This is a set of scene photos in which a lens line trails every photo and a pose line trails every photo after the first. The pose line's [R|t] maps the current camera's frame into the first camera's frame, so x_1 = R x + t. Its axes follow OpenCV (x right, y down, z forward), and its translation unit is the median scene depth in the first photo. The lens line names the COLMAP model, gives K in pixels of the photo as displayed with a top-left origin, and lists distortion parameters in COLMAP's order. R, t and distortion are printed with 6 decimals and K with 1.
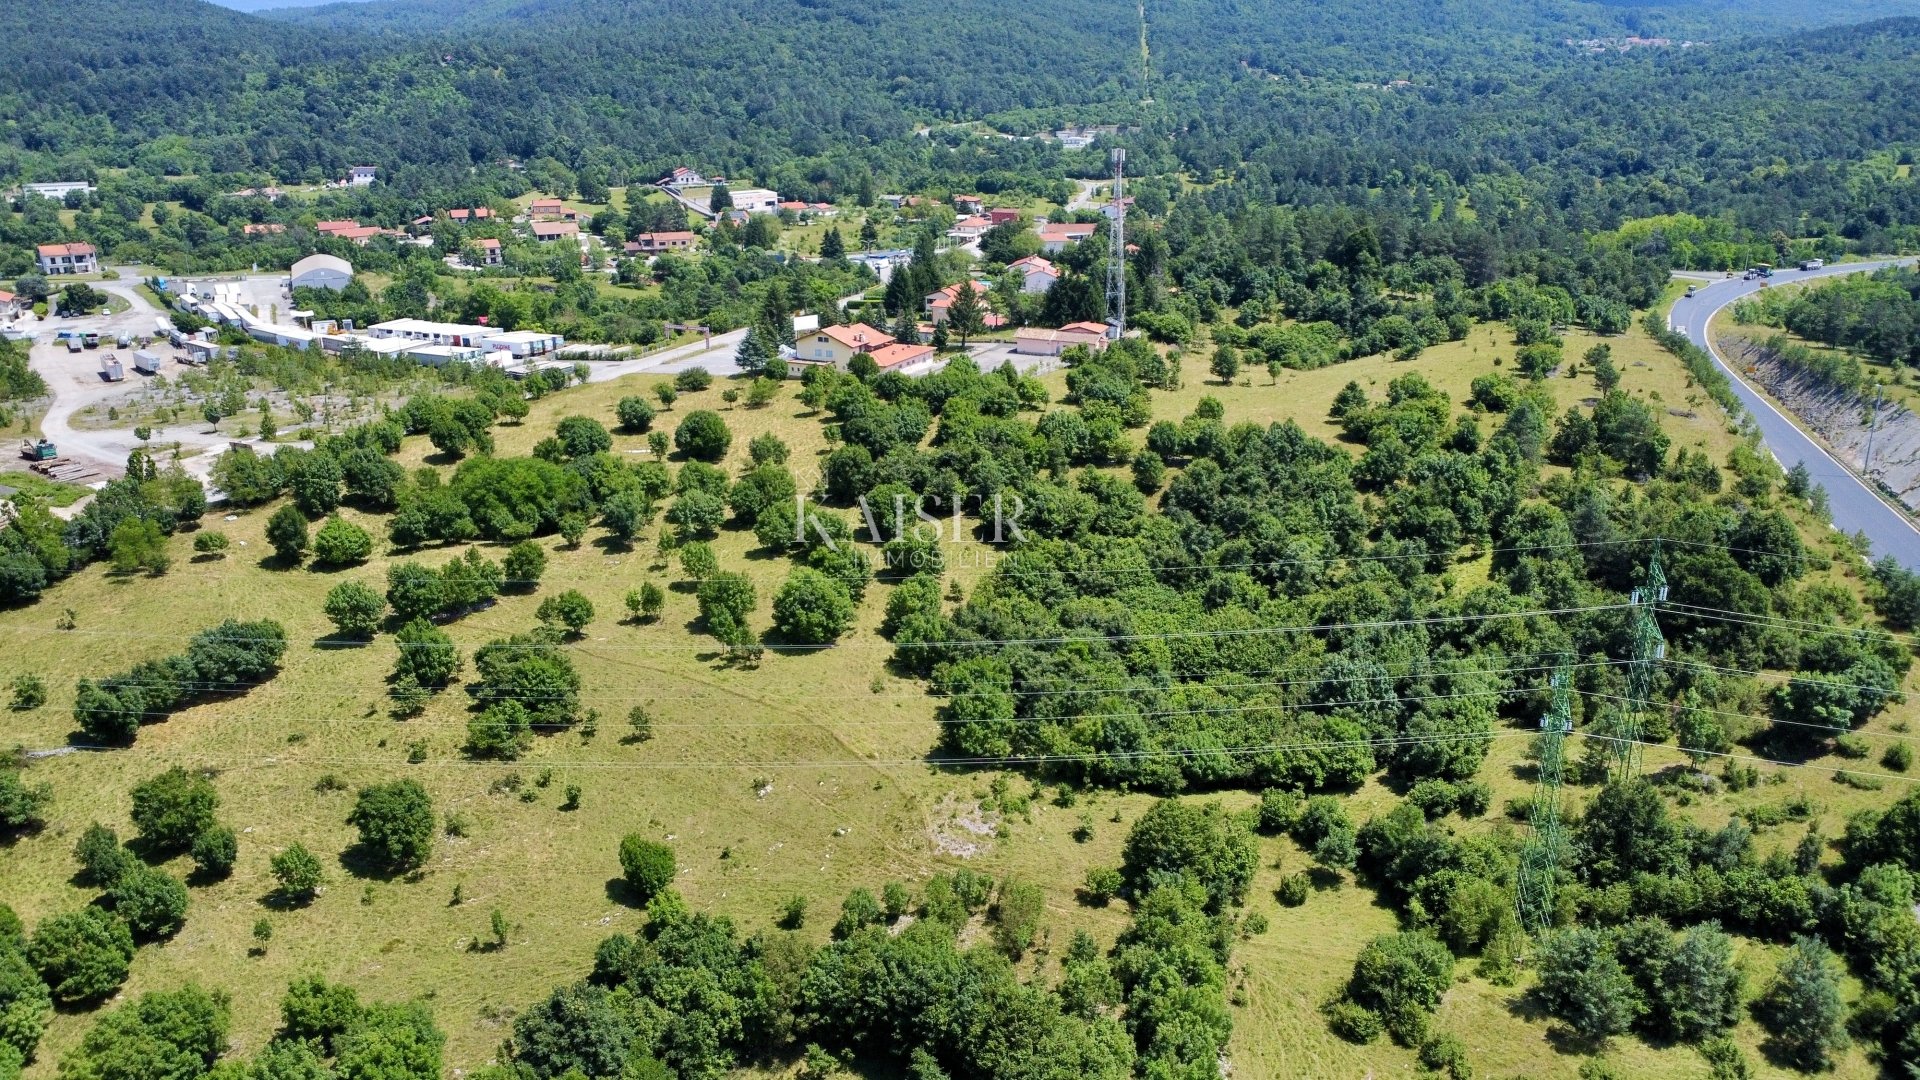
lens RADIAL K [[1400.8, 0, 938.5], [0, 1400.8, 542.1], [0, 0, 1]] dist [0.011368, -0.000611]
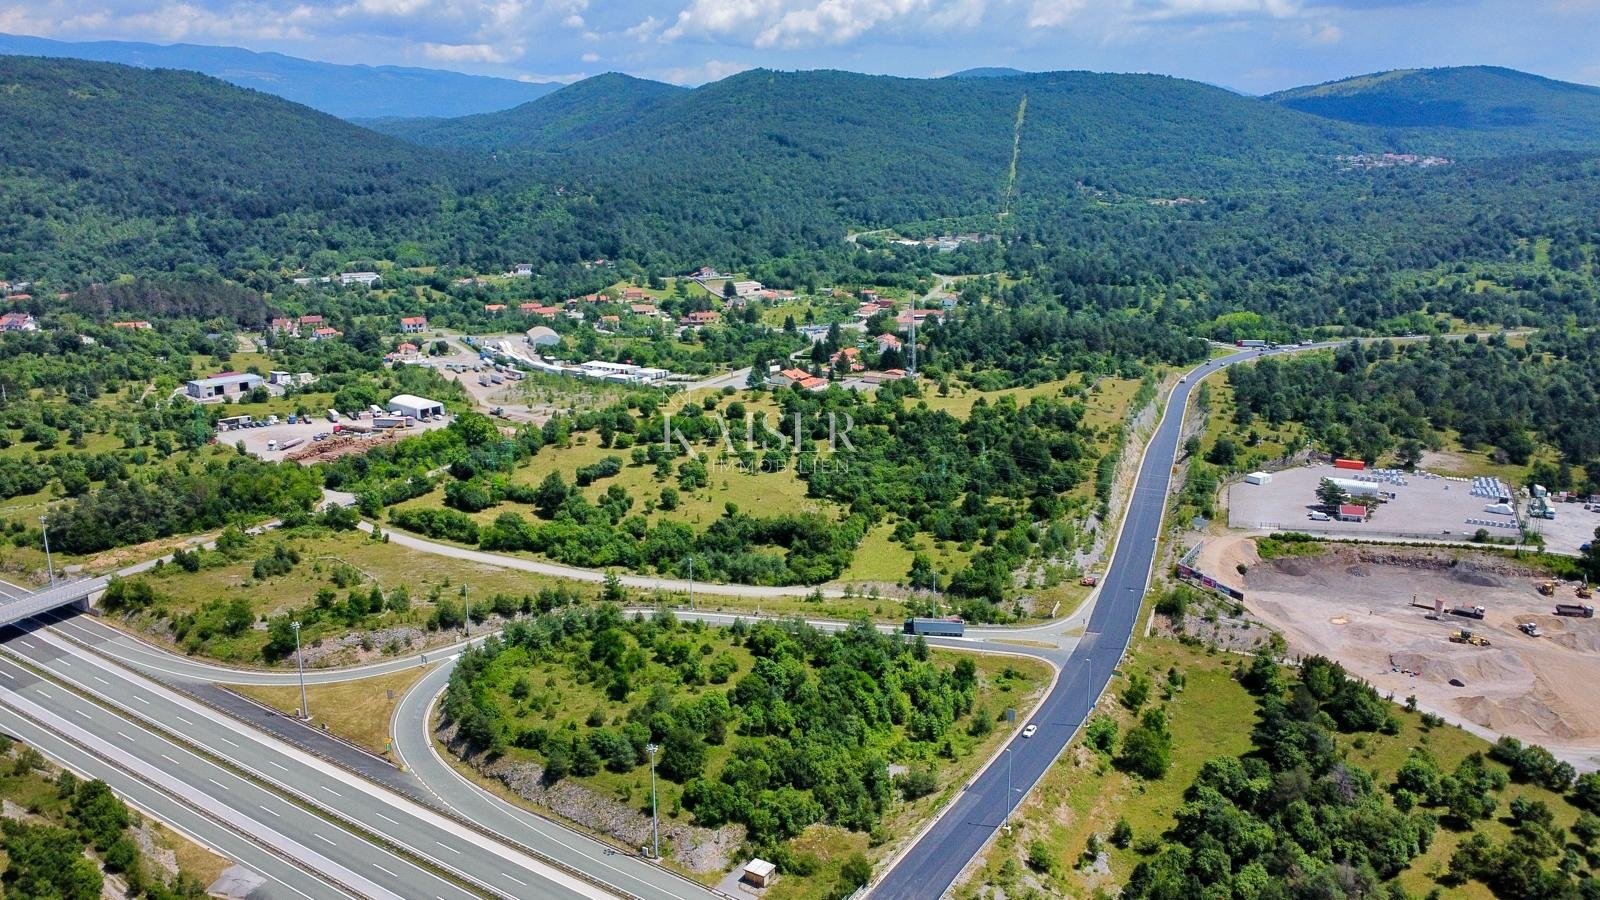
lens RADIAL K [[1167.3, 0, 782.1], [0, 1167.3, 451.7], [0, 0, 1]] dist [0.011368, -0.000611]
pose [[0.996001, 0.025325, -0.085675, 0.059511], [-0.030862, 0.997477, -0.063936, 0.073468], [0.083840, 0.066325, 0.994270, -0.628282]]
